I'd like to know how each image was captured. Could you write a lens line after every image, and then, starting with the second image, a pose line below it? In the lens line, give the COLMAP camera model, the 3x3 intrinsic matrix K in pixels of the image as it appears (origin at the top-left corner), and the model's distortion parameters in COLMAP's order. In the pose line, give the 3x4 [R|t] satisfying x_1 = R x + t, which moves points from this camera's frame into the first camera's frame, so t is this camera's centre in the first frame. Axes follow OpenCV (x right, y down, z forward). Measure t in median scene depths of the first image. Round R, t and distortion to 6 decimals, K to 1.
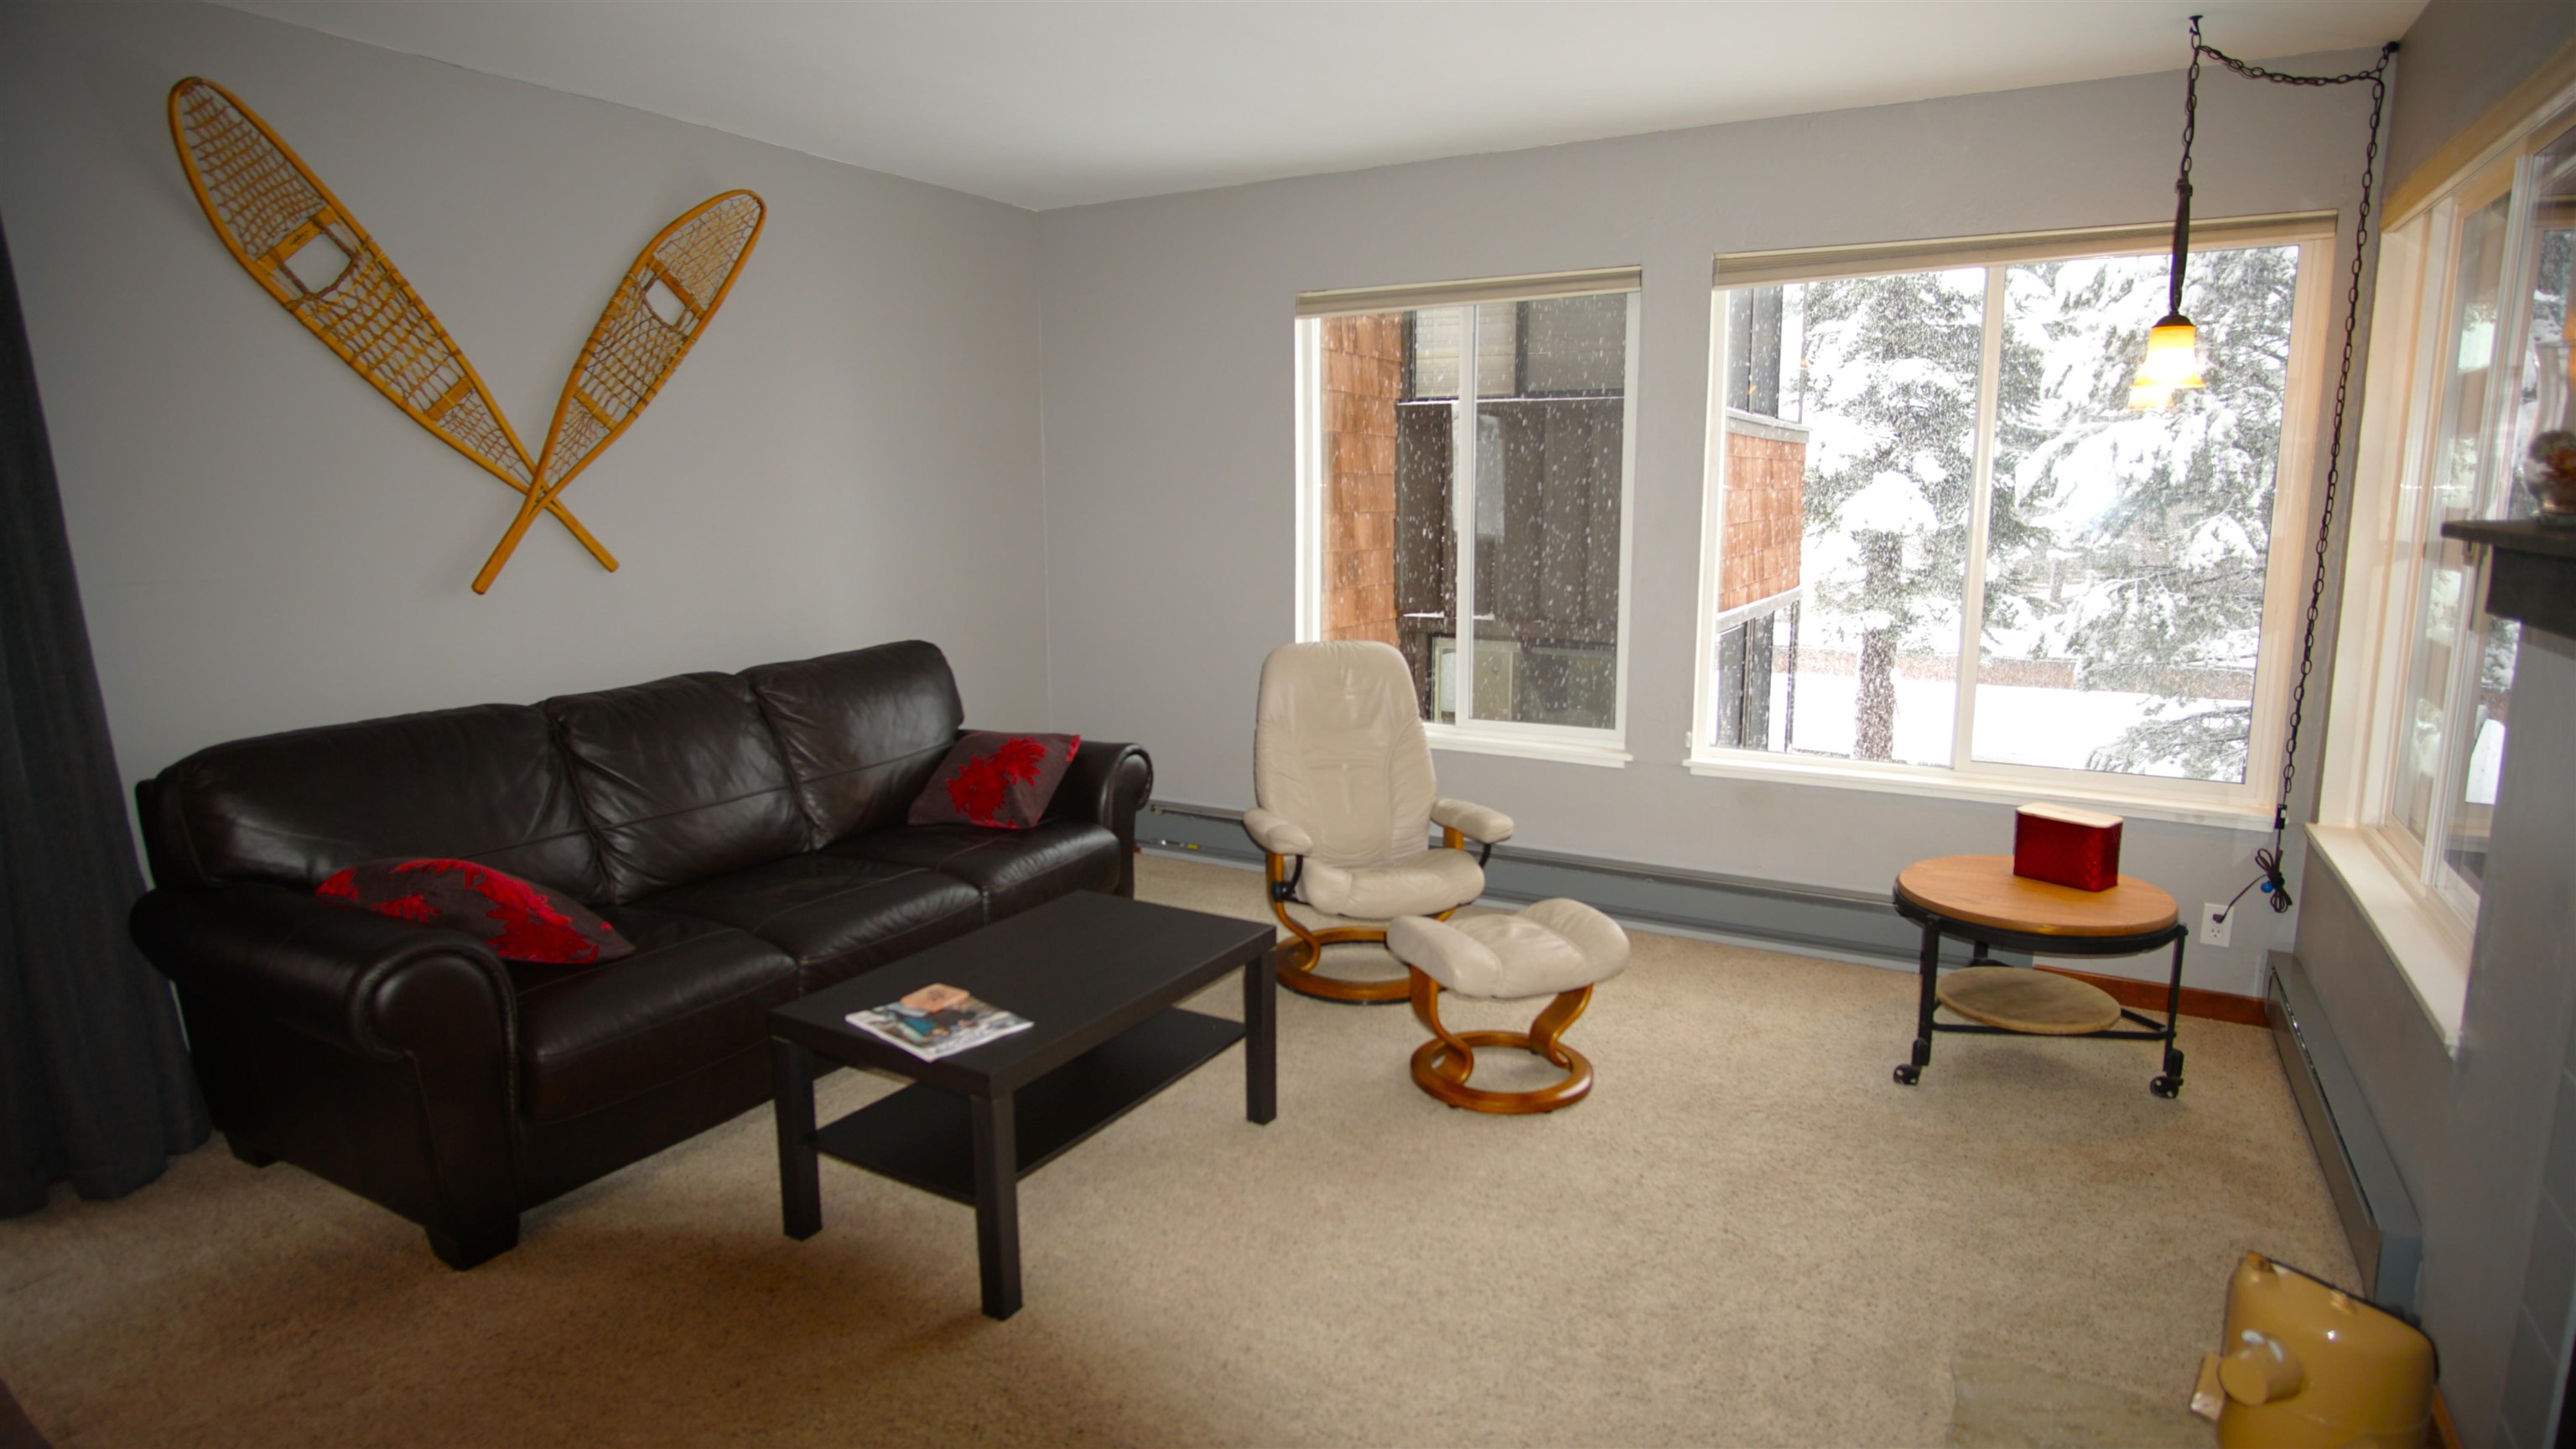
lens RADIAL K [[1369.0, 0, 1294.8], [0, 1369.0, 724.6], [0, 0, 1]] dist [-0.036151, 0.010435]
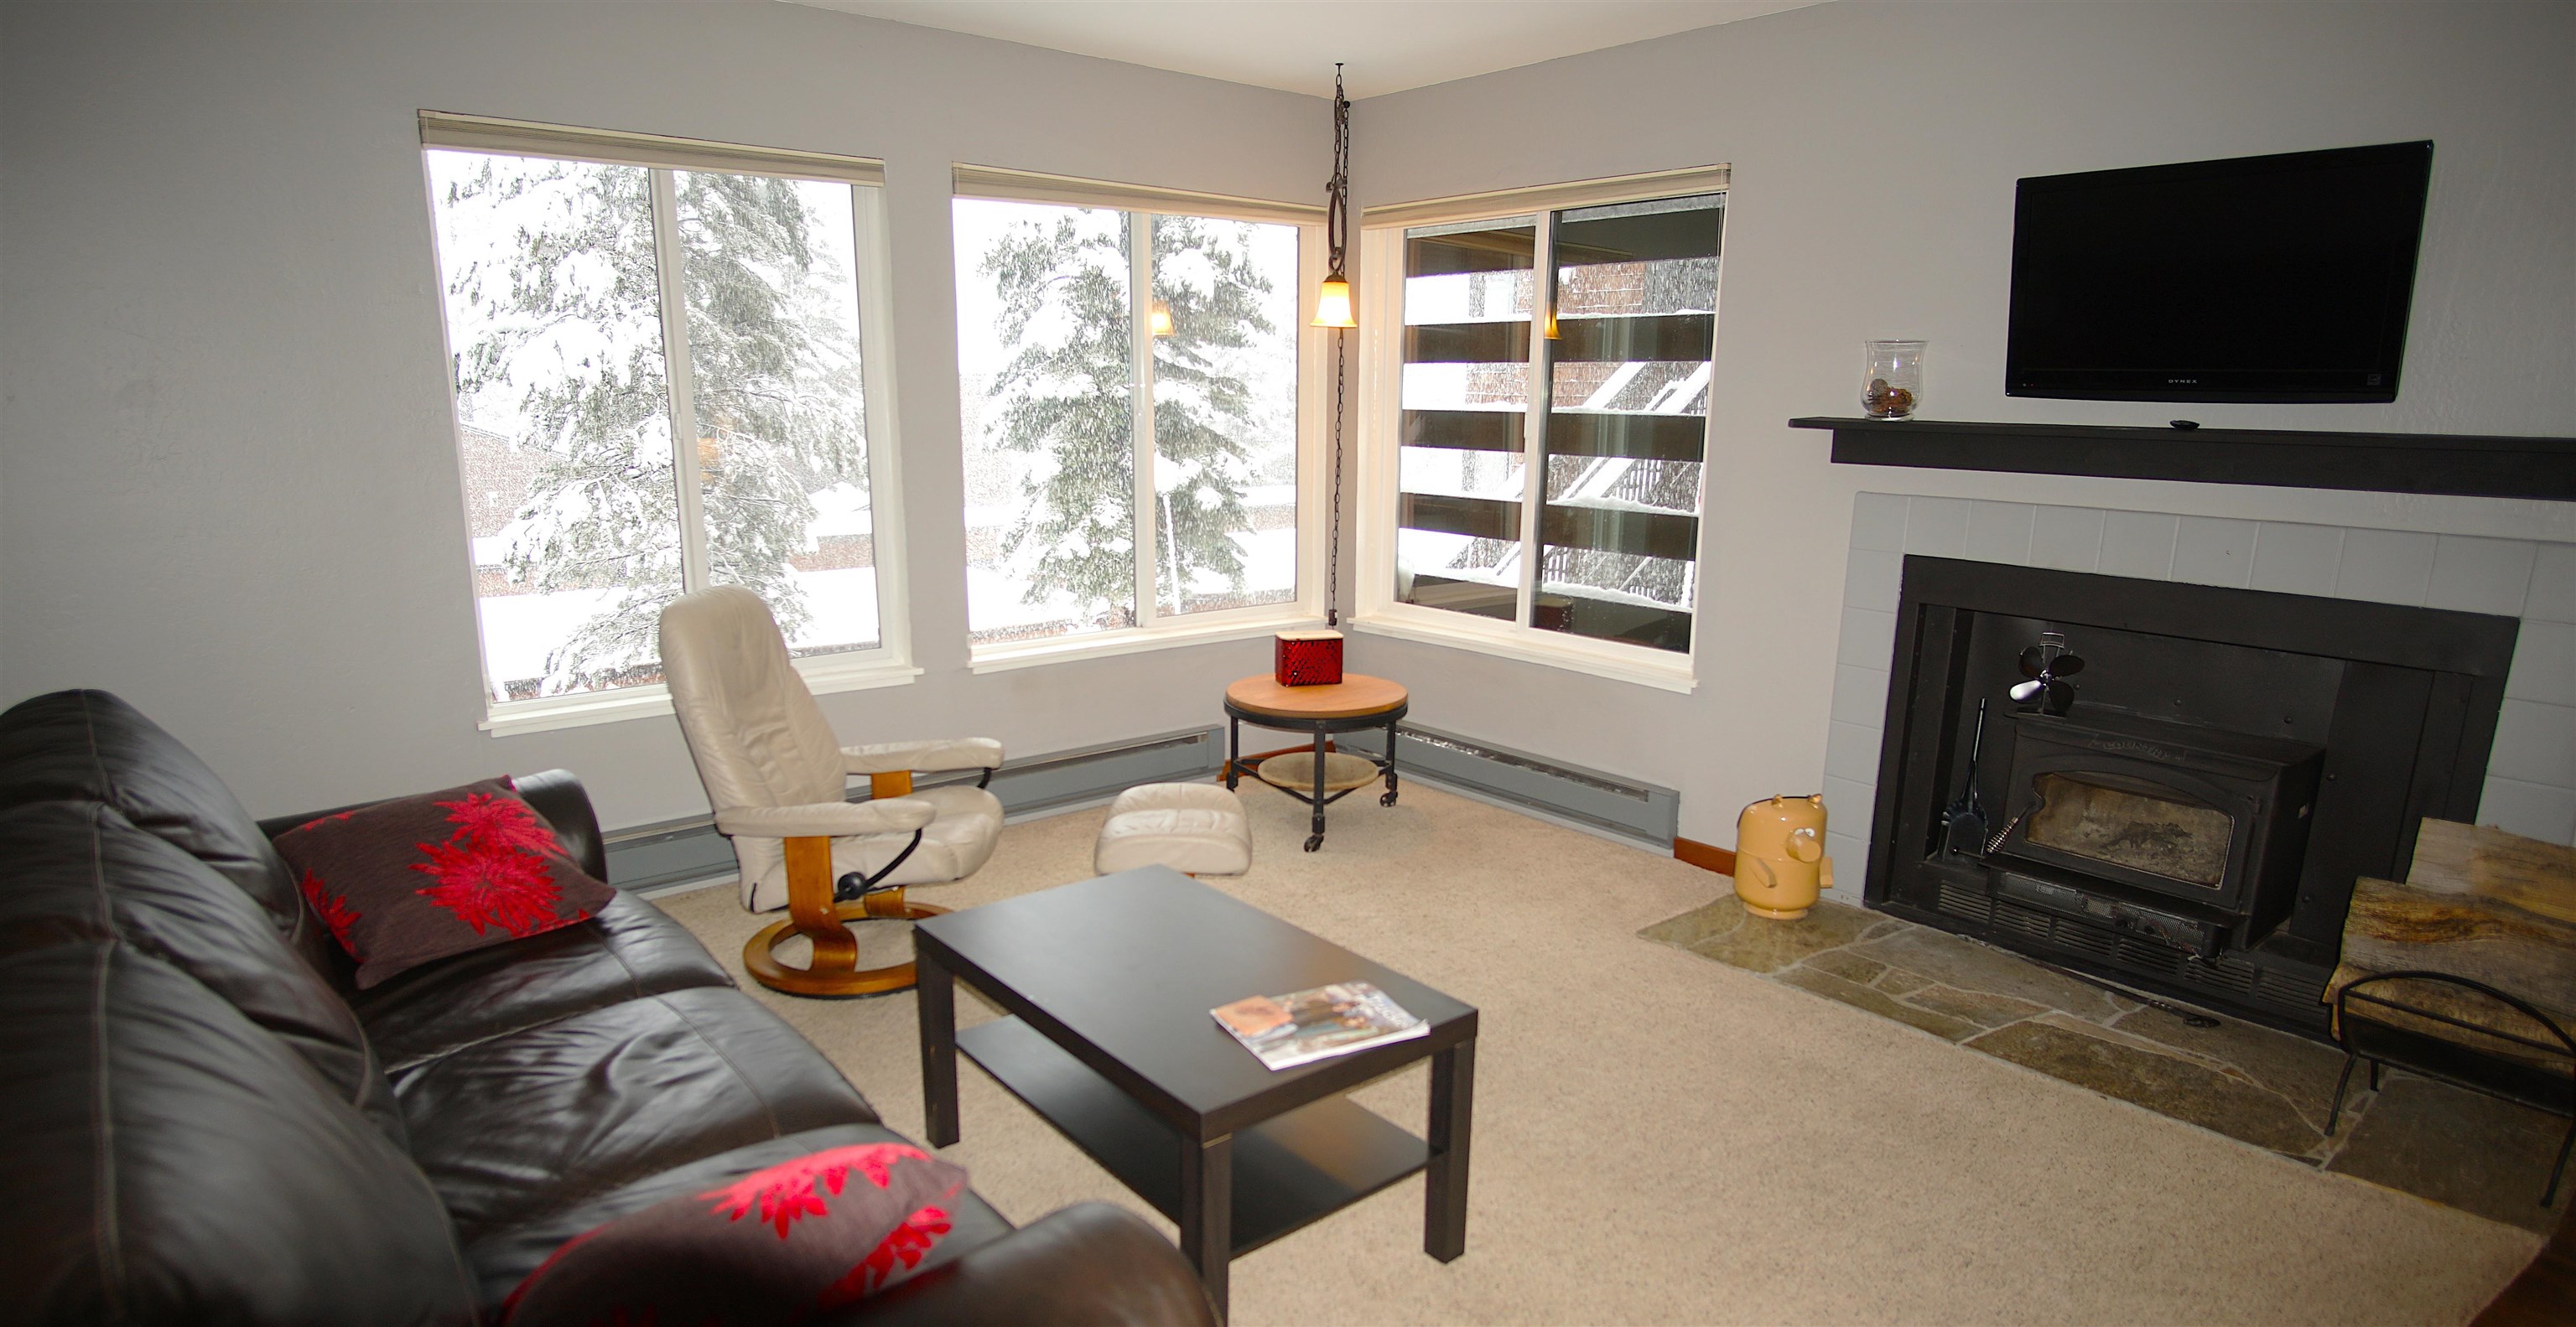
lens RADIAL K [[1383.3, 0, 1255.4], [0, 1383.3, 755.0], [0, 0, 1]] dist [-0.024838, -0.000226]
pose [[0.372138, -0.231703, 0.898792, -0.753298], [0.151514, 0.970517, 0.187460, -0.087778], [-0.915727, 0.066419, 0.396272, 0.491544]]
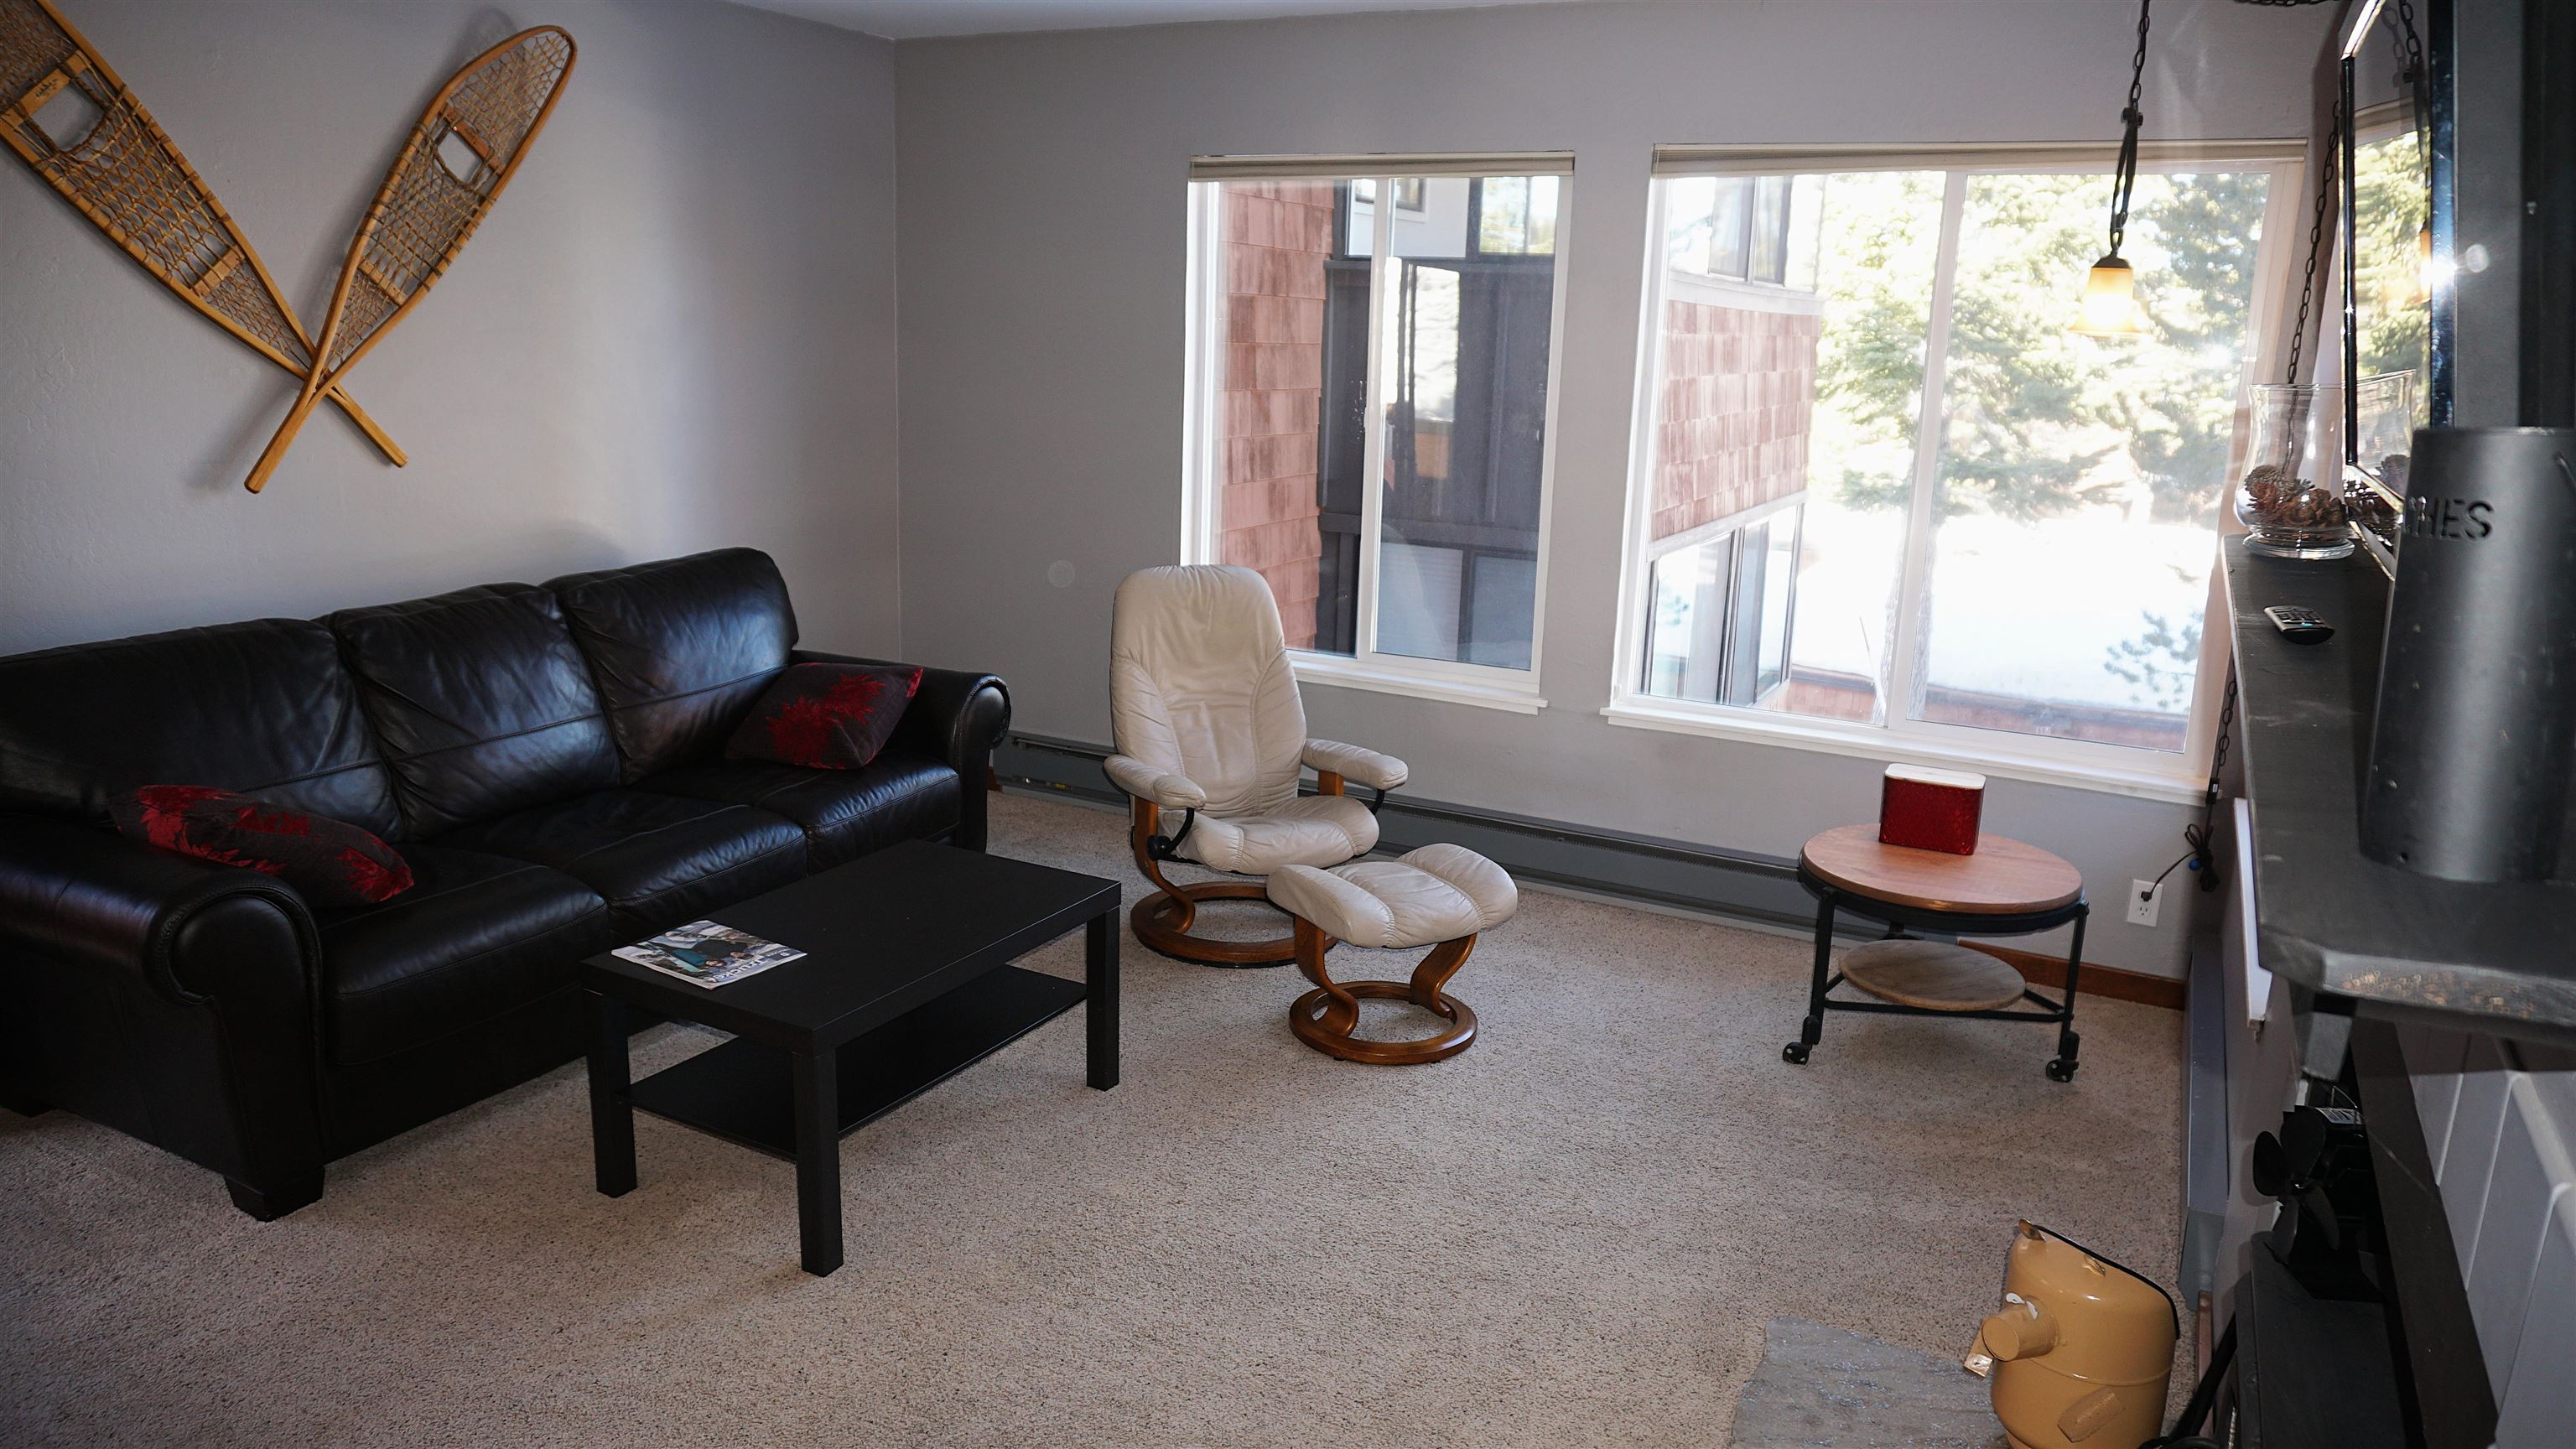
lens RADIAL K [[1696.0, 0, 1297.3], [0, 1696.0, 727.5], [0, 0, 1]] dist [-0.042795, 0.017594]
pose [[0.998478, 0.026515, 0.048365, 0.037550], [-0.029434, 0.997723, 0.060690, -0.029205], [-0.046645, -0.062021, 0.996984, -0.141222]]
